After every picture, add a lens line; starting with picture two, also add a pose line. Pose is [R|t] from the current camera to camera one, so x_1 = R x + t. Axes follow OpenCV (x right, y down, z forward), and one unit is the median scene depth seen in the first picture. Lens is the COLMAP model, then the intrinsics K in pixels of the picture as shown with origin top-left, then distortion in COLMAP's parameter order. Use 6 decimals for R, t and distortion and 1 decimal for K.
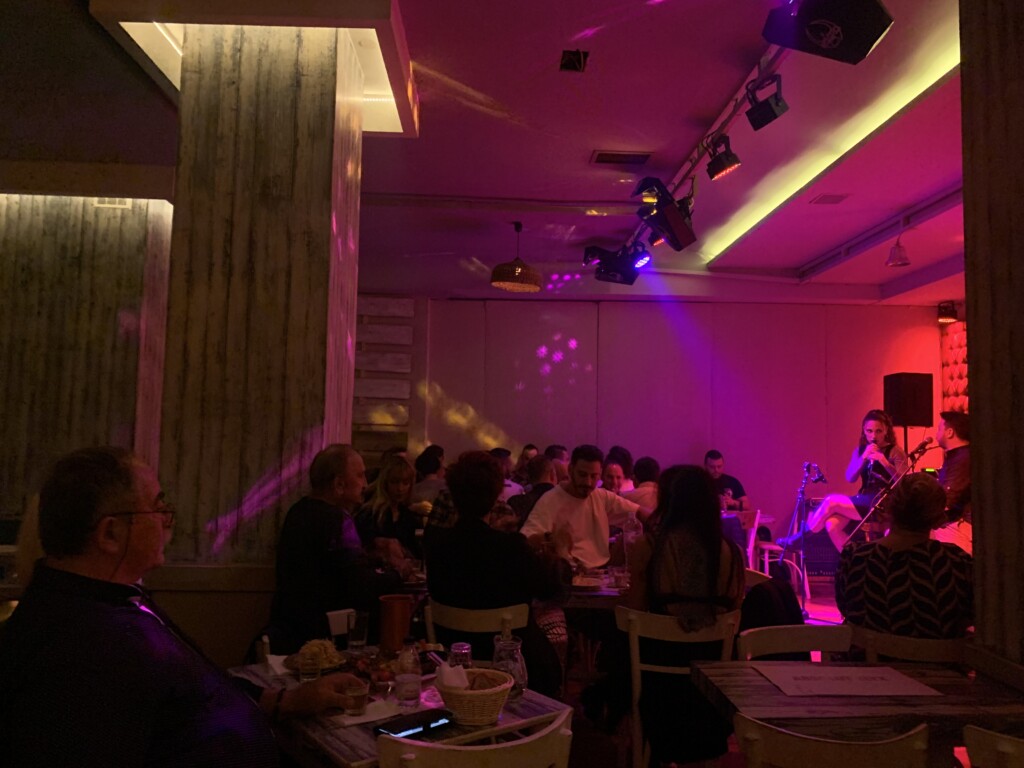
lens RADIAL K [[771.2, 0, 513.8], [0, 771.2, 391.2], [0, 0, 1]] dist [-0.002889, -0.001663]
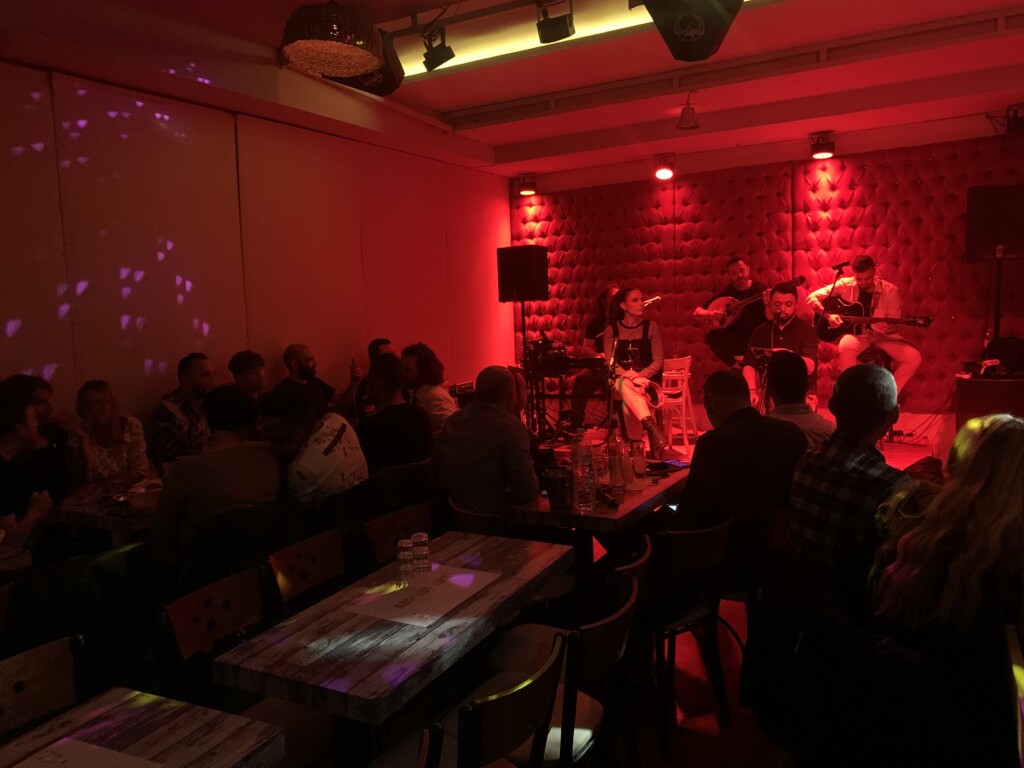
lens RADIAL K [[767.8, 0, 512.0], [0, 767.8, 384.0], [0, 0, 1]] dist [0.001770, -0.005949]
pose [[0.502251, -0.130260, 0.854855, -0.655191], [0.001274, 0.988699, 0.149907, 0.006833], [-0.864721, -0.074202, 0.496741, 1.023966]]
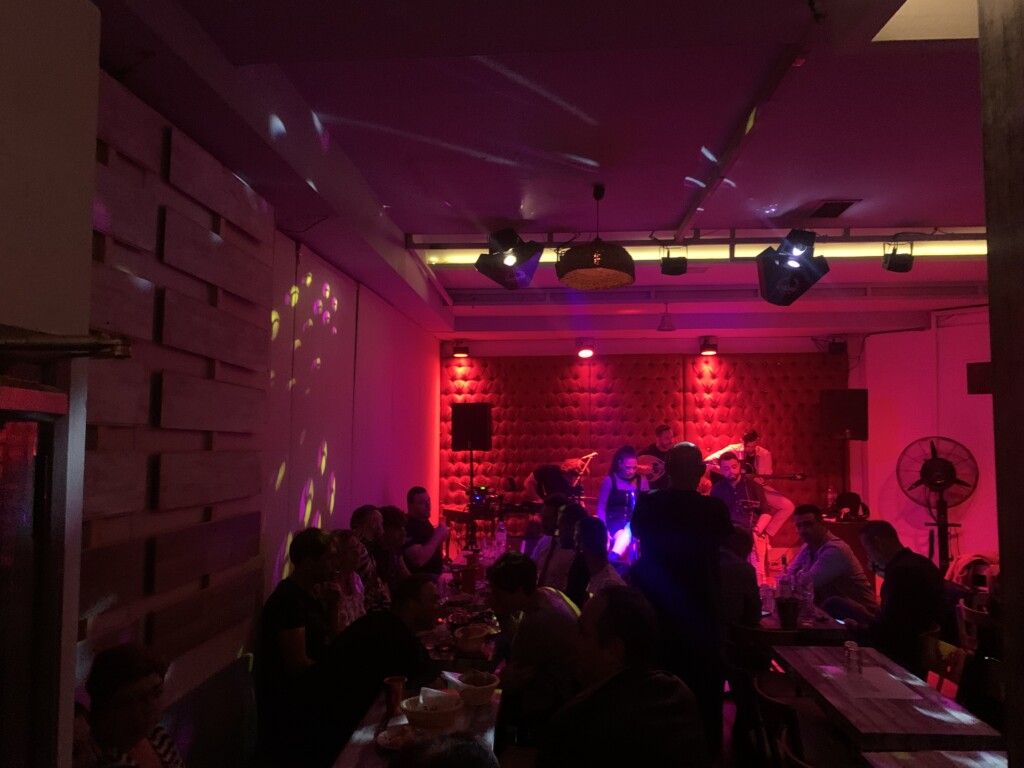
lens RADIAL K [[767.8, 0, 512.0], [0, 767.8, 384.0], [0, 0, 1]] dist [0.001770, -0.005949]
pose [[0.130916, 0.055935, 0.989814, -1.106496], [-0.061674, 0.996933, -0.048180, 0.001333], [-0.989473, -0.054739, 0.133964, 1.553335]]
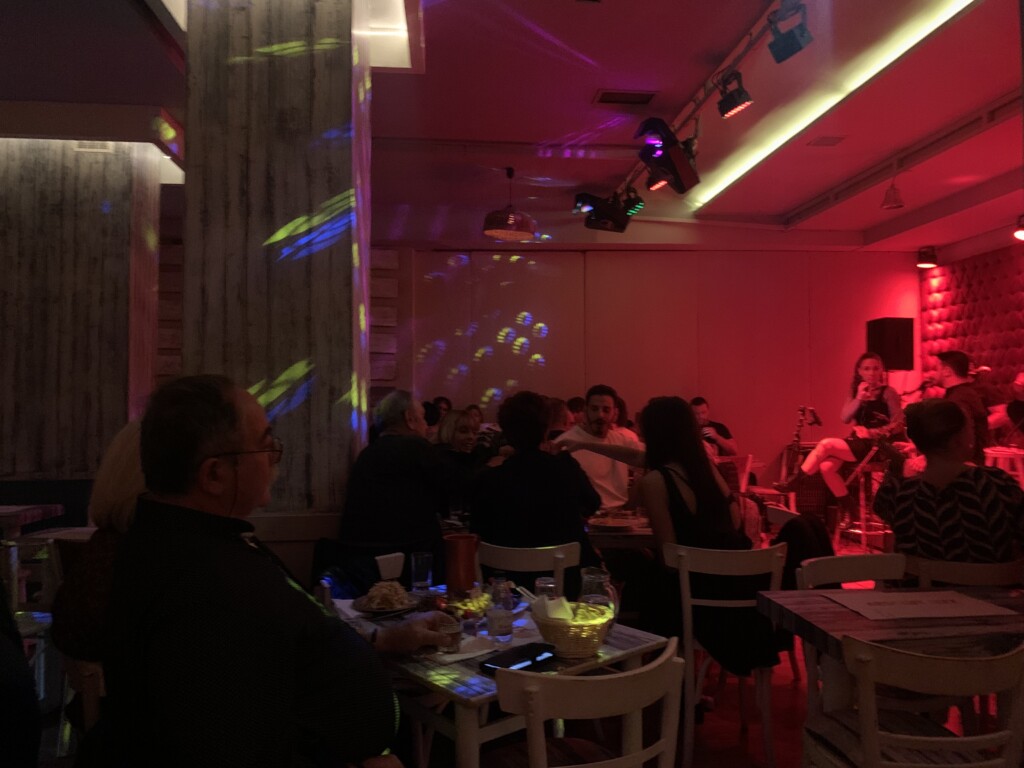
lens RADIAL K [[767.8, 0, 512.0], [0, 767.8, 384.0], [0, 0, 1]] dist [0.001770, -0.005949]
pose [[0.998630, -0.019535, 0.048552, -0.071982], [0.017332, 0.998820, 0.045373, 0.017361], [-0.049381, -0.044470, 0.997790, 0.020608]]
